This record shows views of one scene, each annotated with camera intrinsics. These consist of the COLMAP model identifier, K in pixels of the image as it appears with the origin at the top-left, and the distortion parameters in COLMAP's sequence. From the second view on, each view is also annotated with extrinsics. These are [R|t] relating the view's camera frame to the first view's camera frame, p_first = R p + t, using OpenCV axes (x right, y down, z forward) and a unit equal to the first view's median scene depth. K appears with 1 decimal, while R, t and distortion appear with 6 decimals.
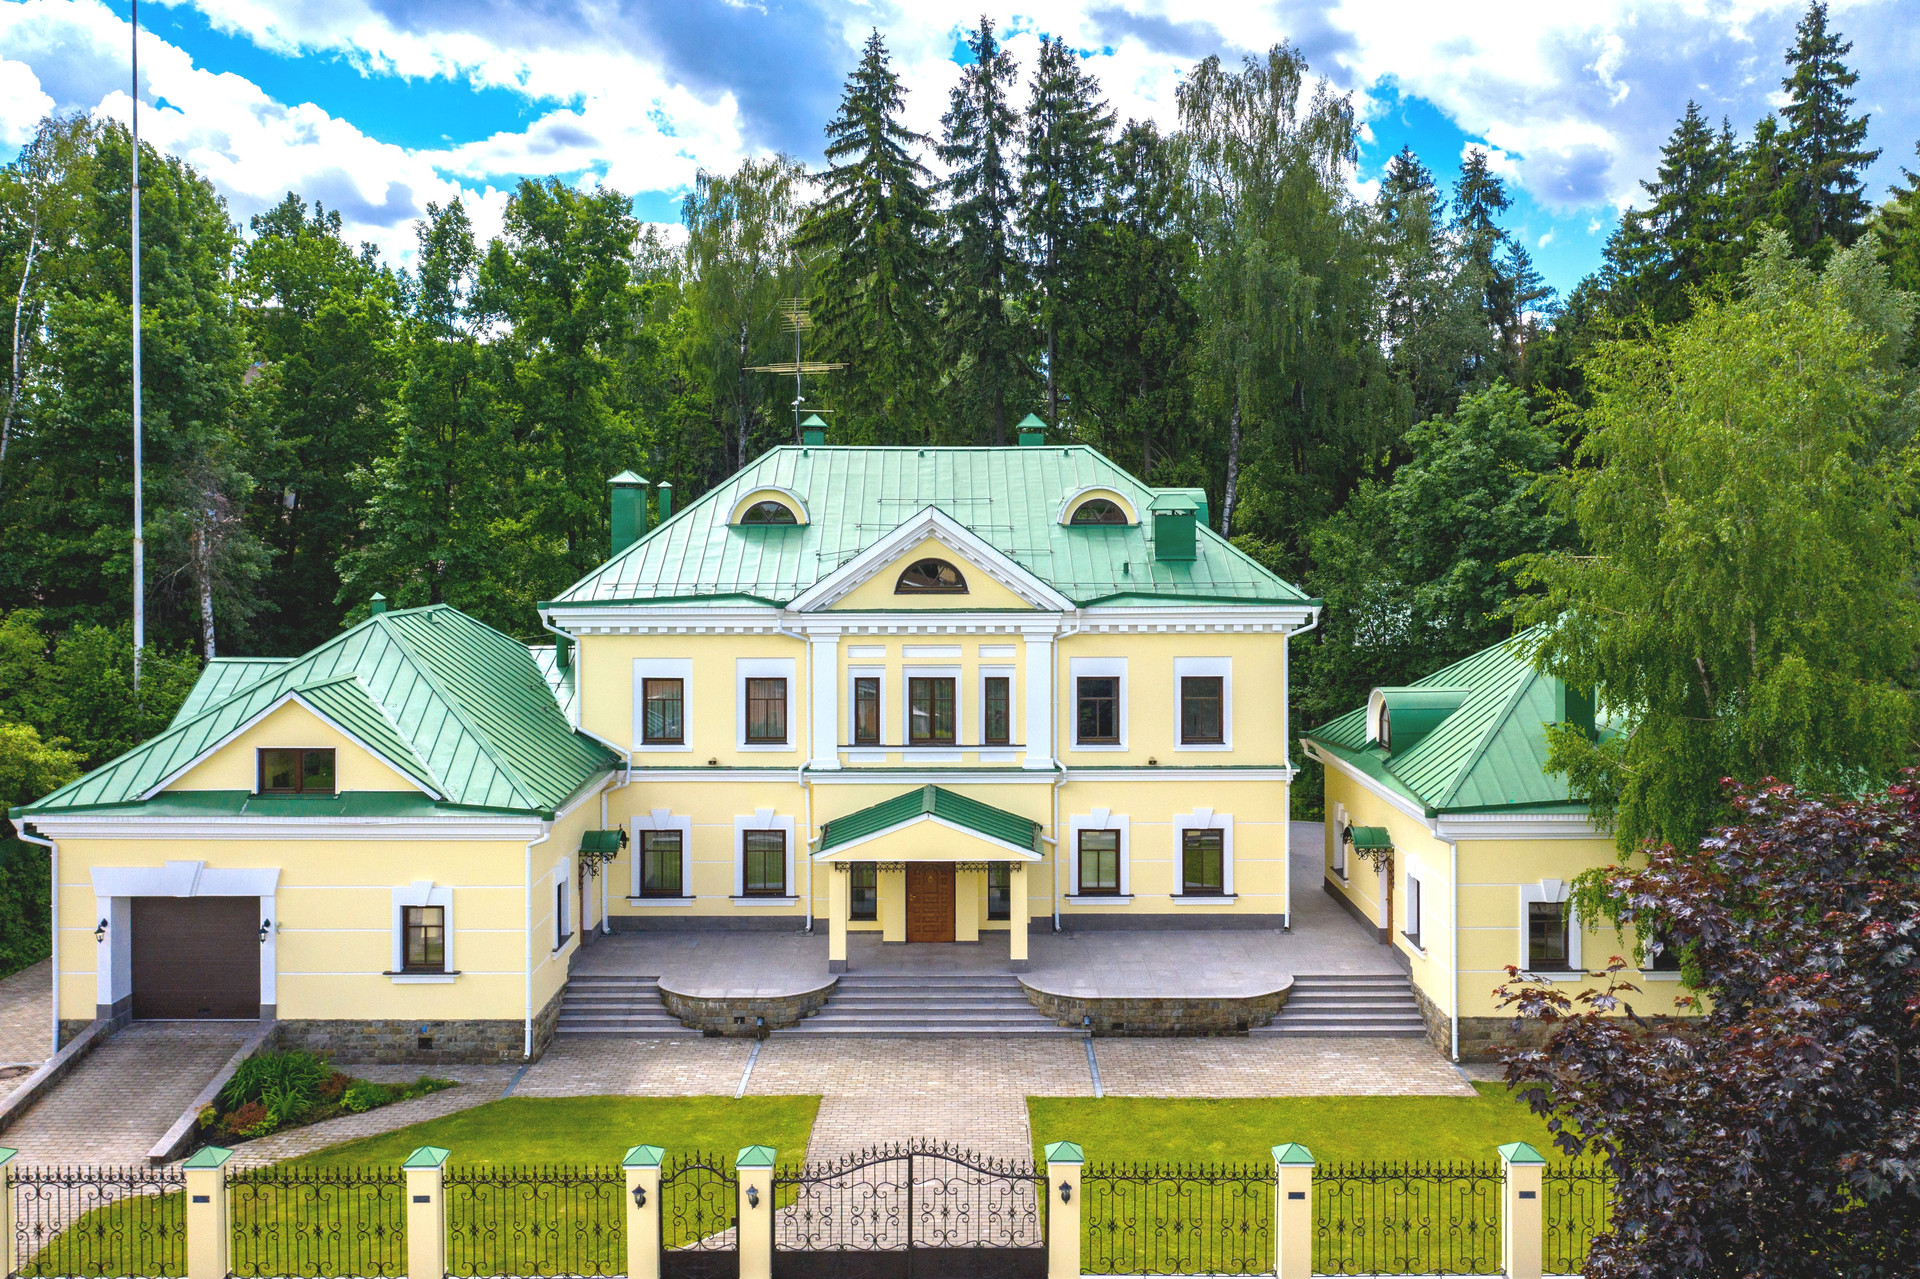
lens RADIAL K [[1550.3, 0, 956.4], [0, 1550.3, 503.4], [0, 0, 1]] dist [-0.007688, 0.006266]
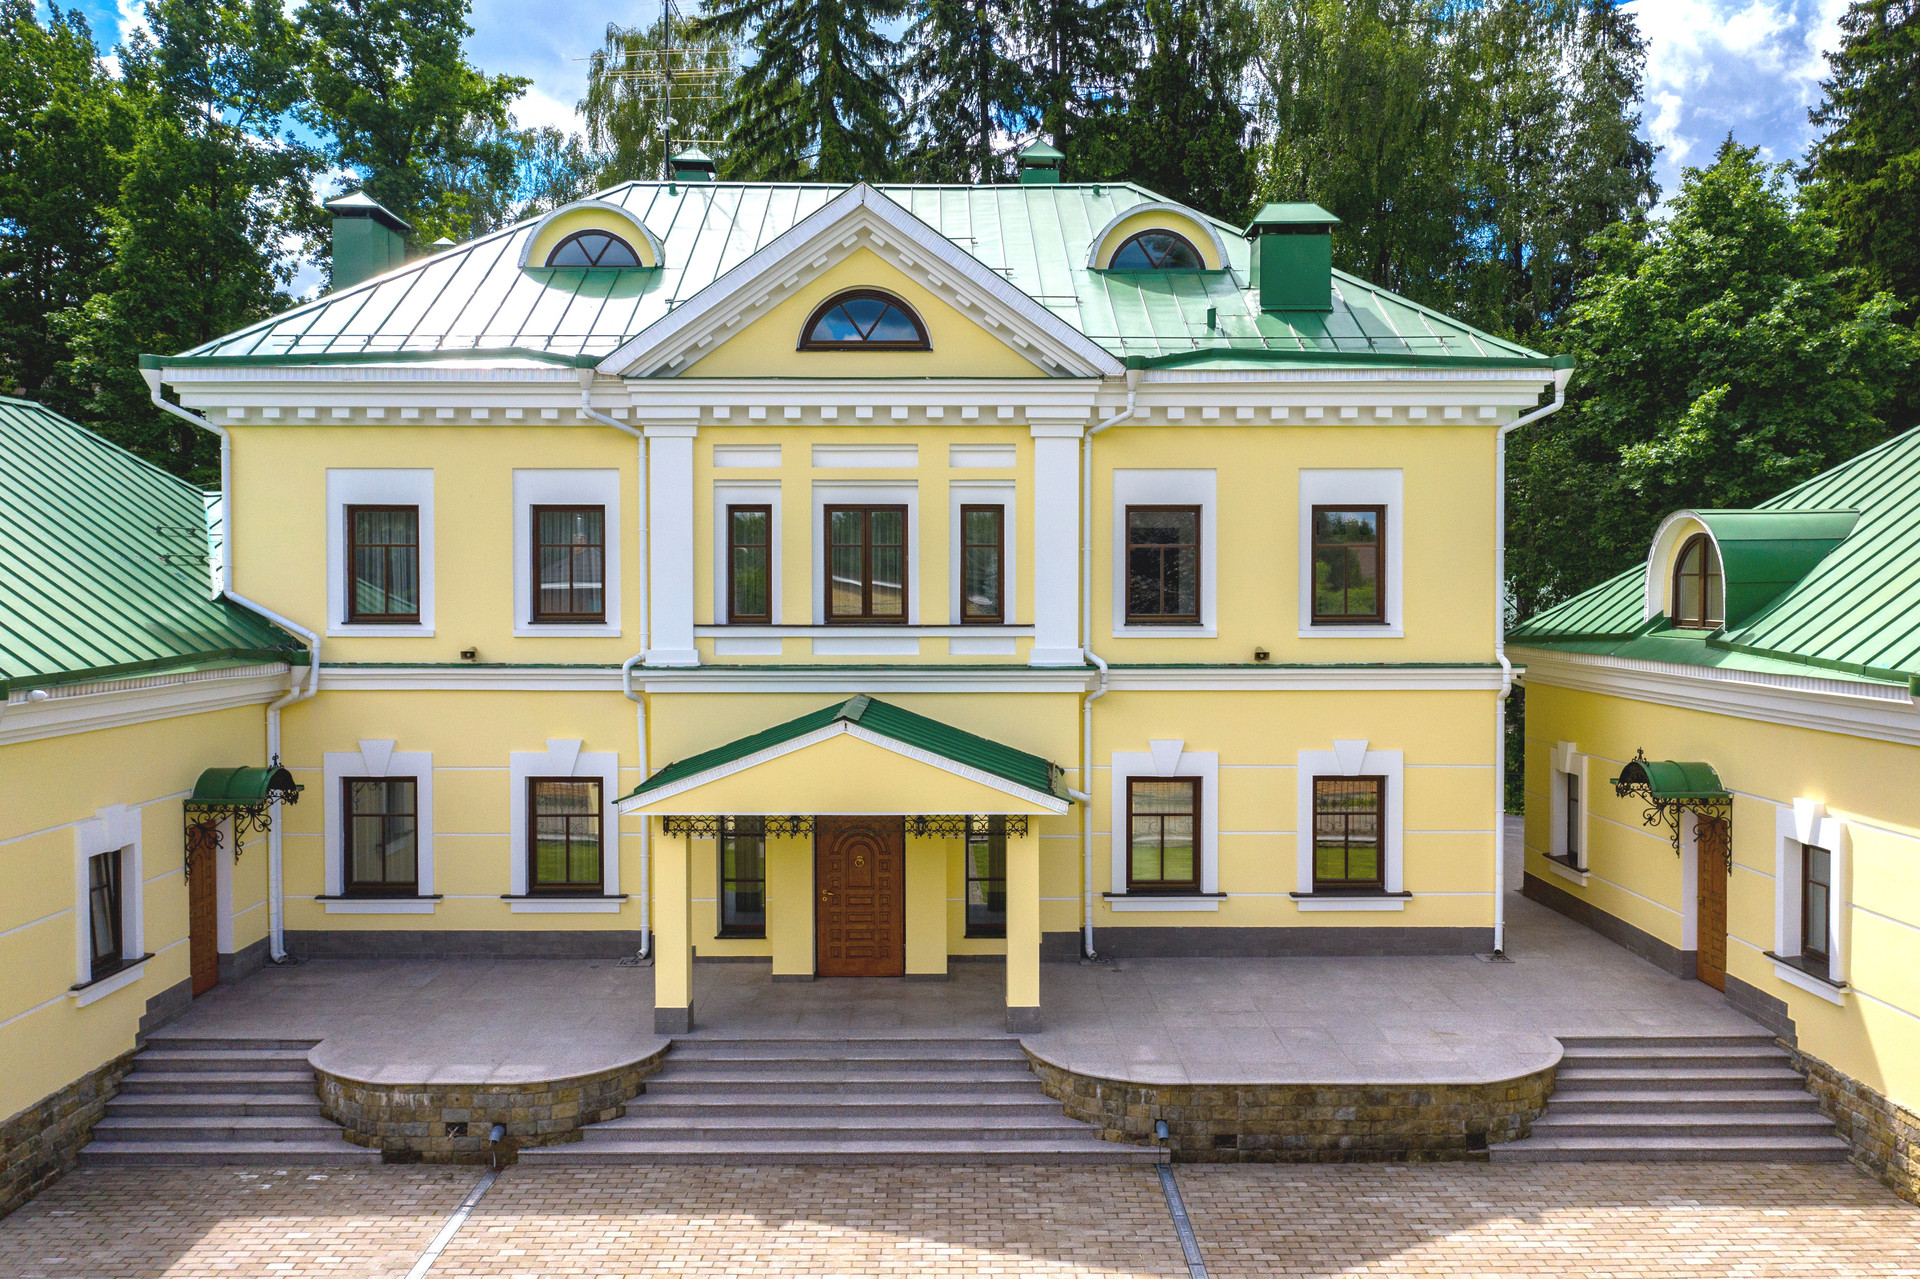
lens RADIAL K [[1545.8, 0, 959.1], [0, 1545.8, 590.6], [0, 0, 1]] dist [-0.004924, -0.001841]
pose [[0.999953, 0.002158, 0.009401, 0.012995], [-0.002317, 0.999855, 0.016880, 0.136825], [-0.009363, -0.016901, 0.999813, 0.454115]]
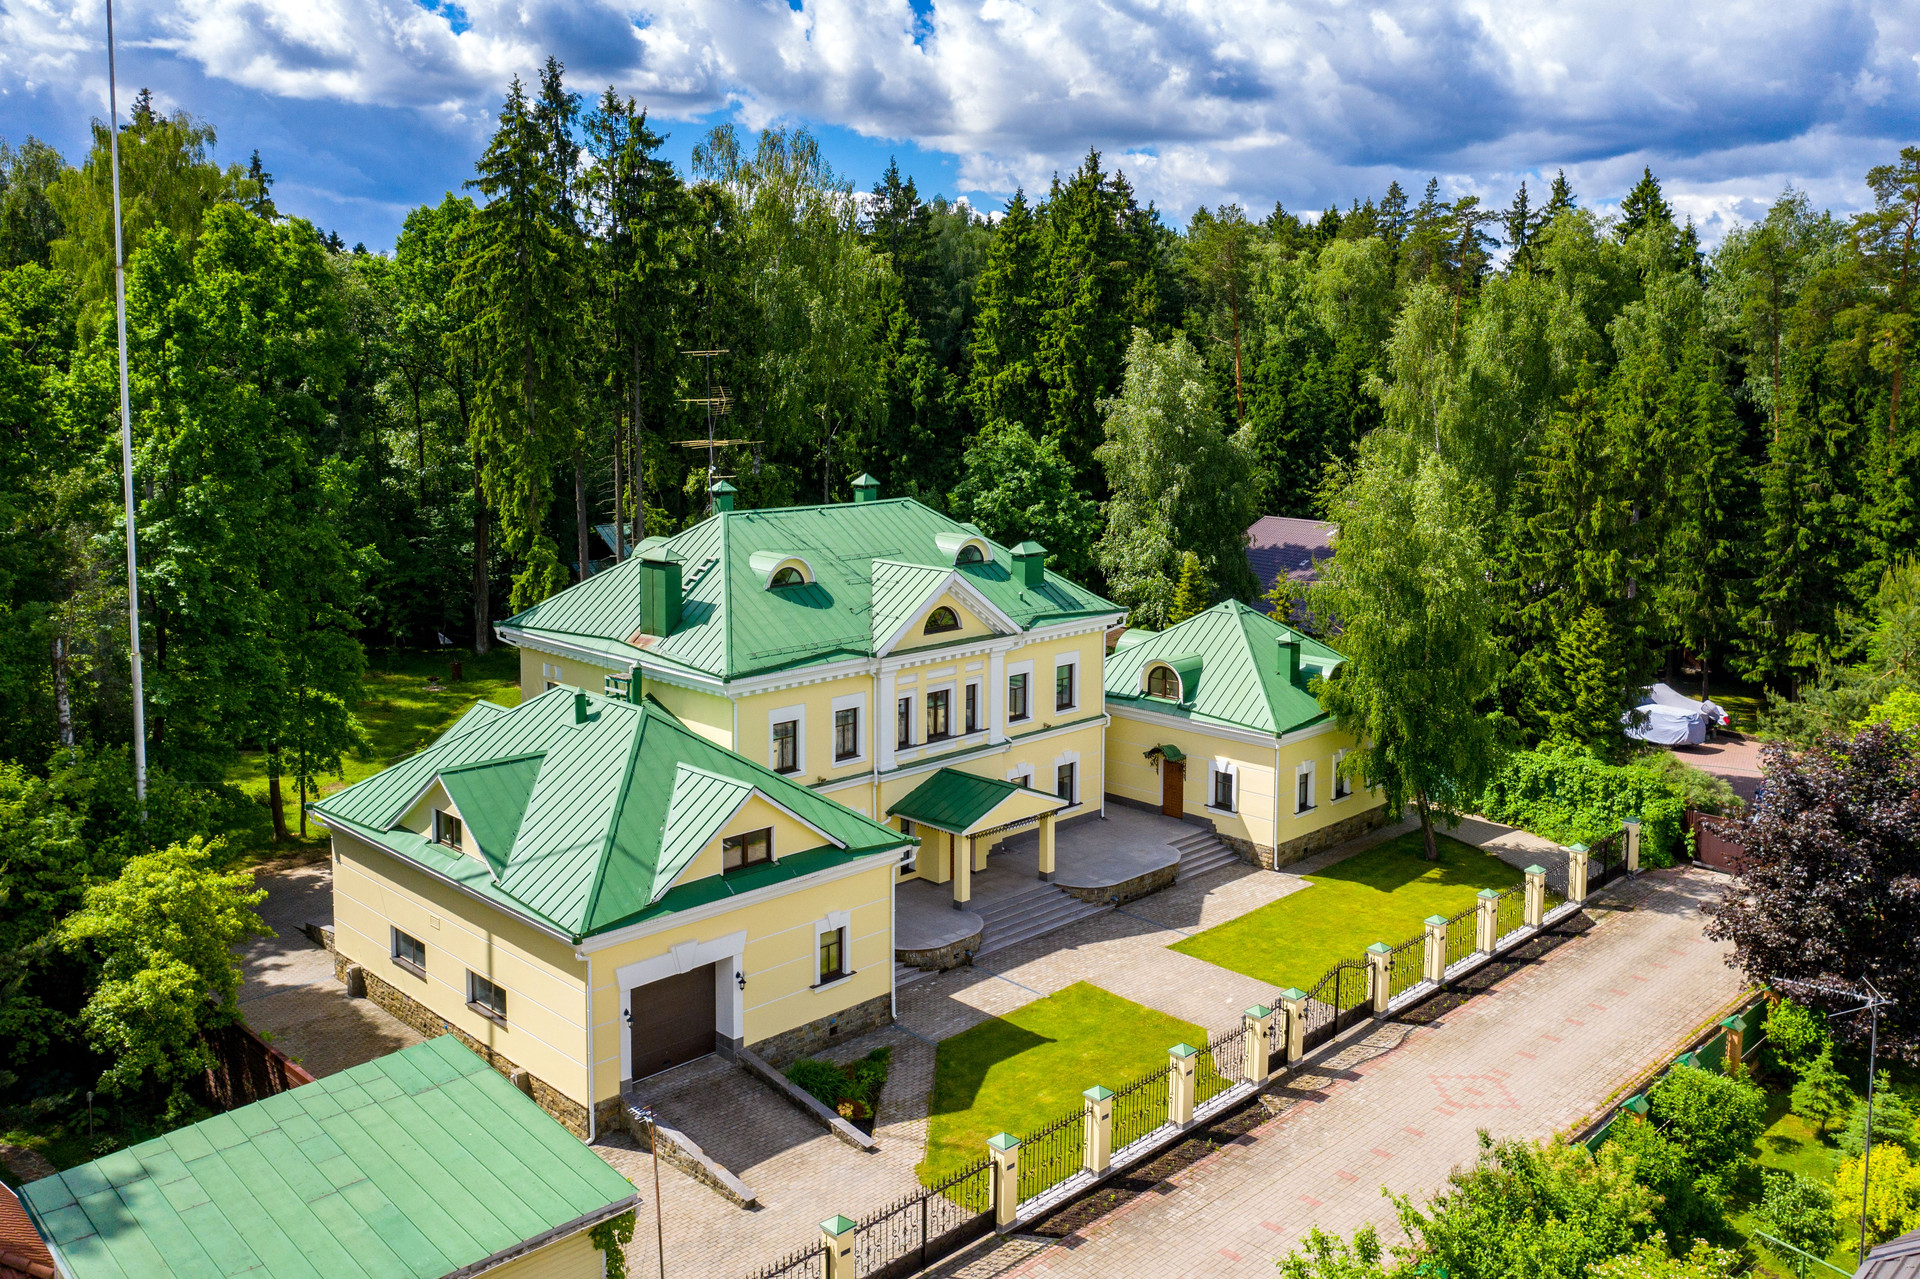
lens RADIAL K [[1559.1, 0, 954.2], [0, 1559.1, 434.1], [0, 0, 1]] dist [-0.005732, 0.006828]
pose [[0.709862, -0.026869, 0.703828, -1.009641], [-0.010928, 0.998732, 0.049148, -0.192561], [-0.704256, -0.042580, 0.708668, 0.004617]]
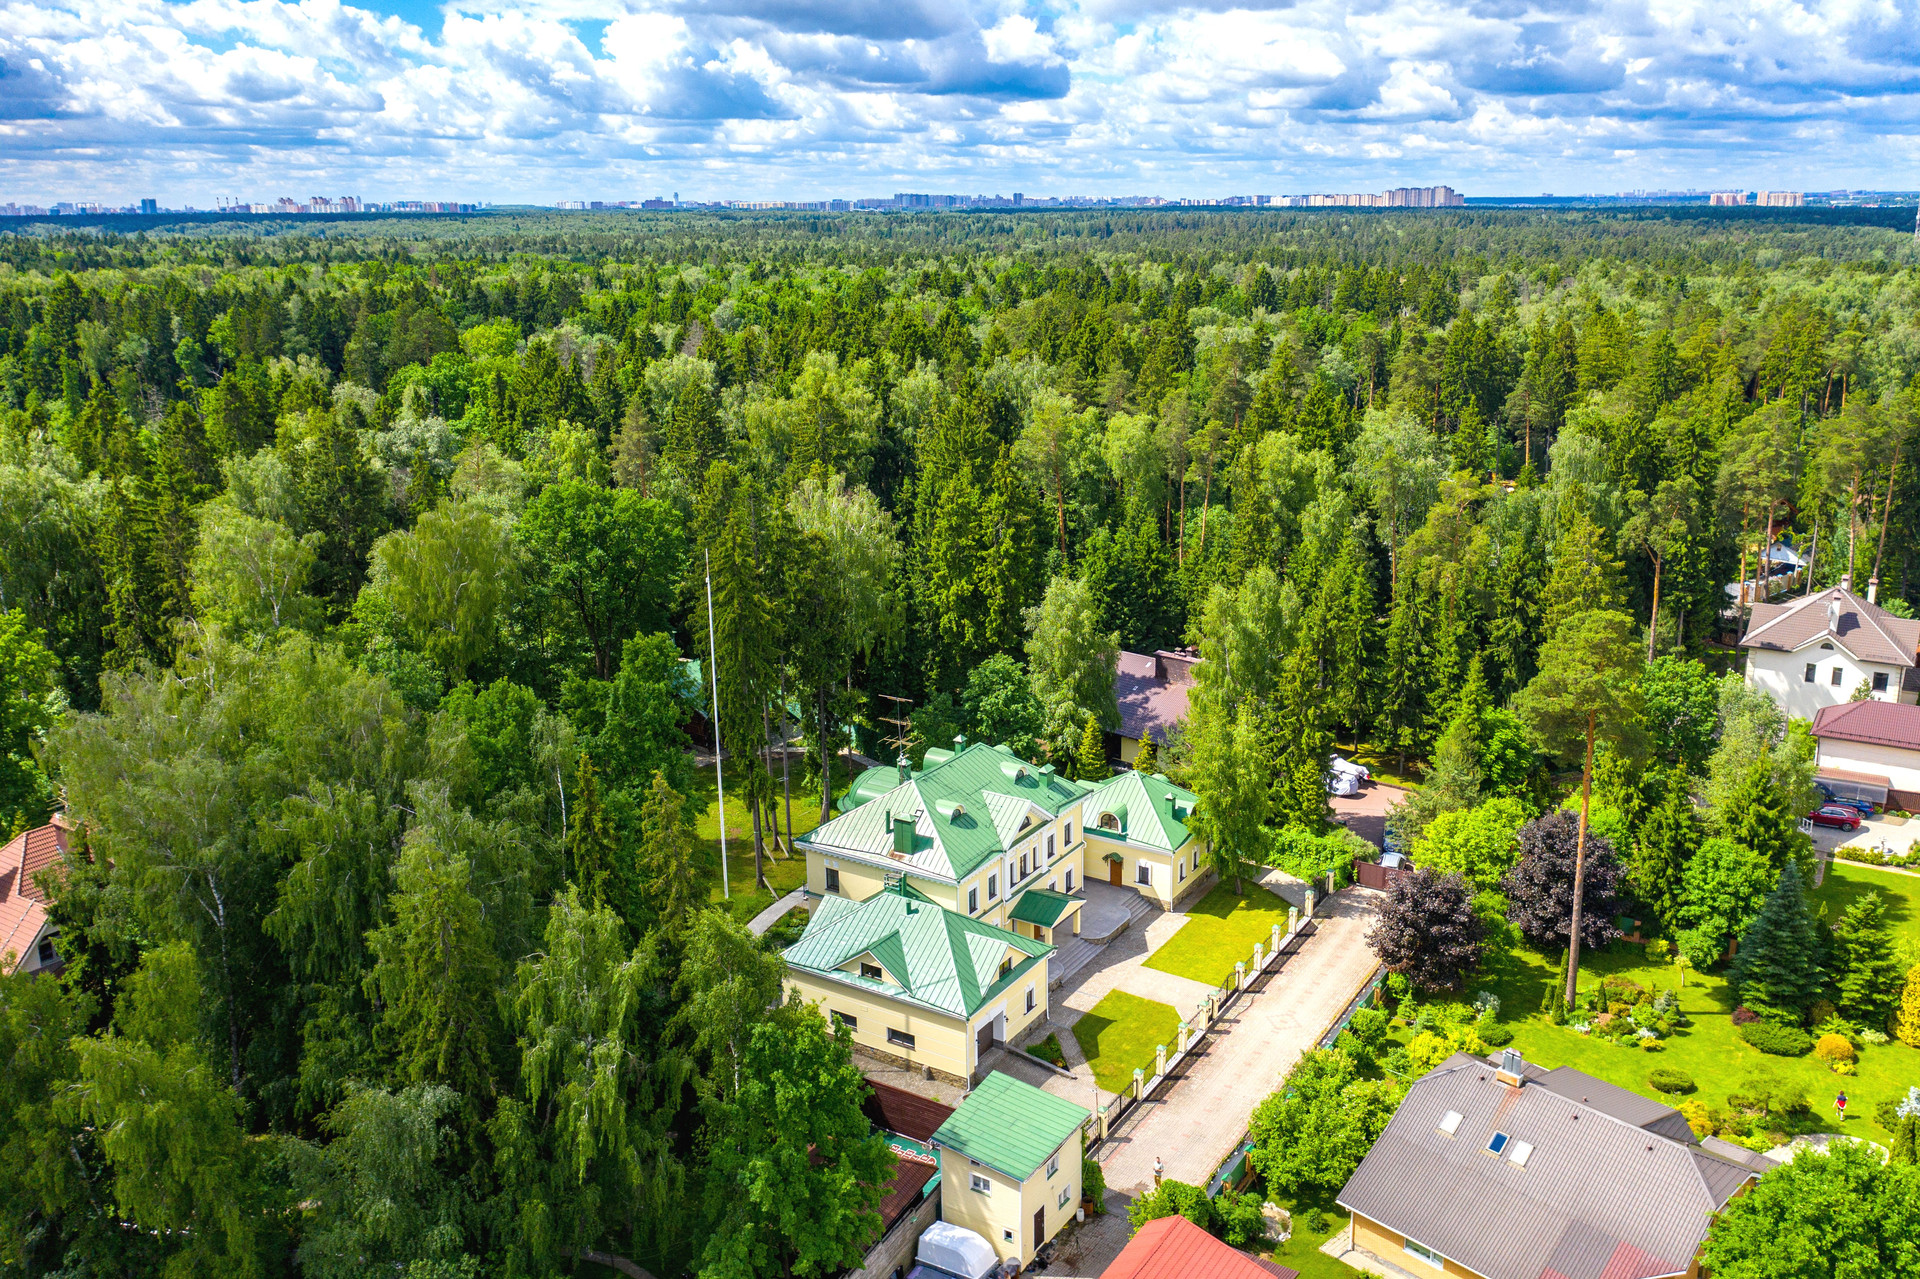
lens RADIAL K [[1550.3, 0, 956.4], [0, 1550.3, 503.4], [0, 0, 1]] dist [-0.007688, 0.006266]
pose [[0.543405, -0.163077, 0.823479, -2.420636], [0.013628, 0.982534, 0.185582, -1.100427], [-0.839360, -0.089624, 0.536136, -0.402630]]
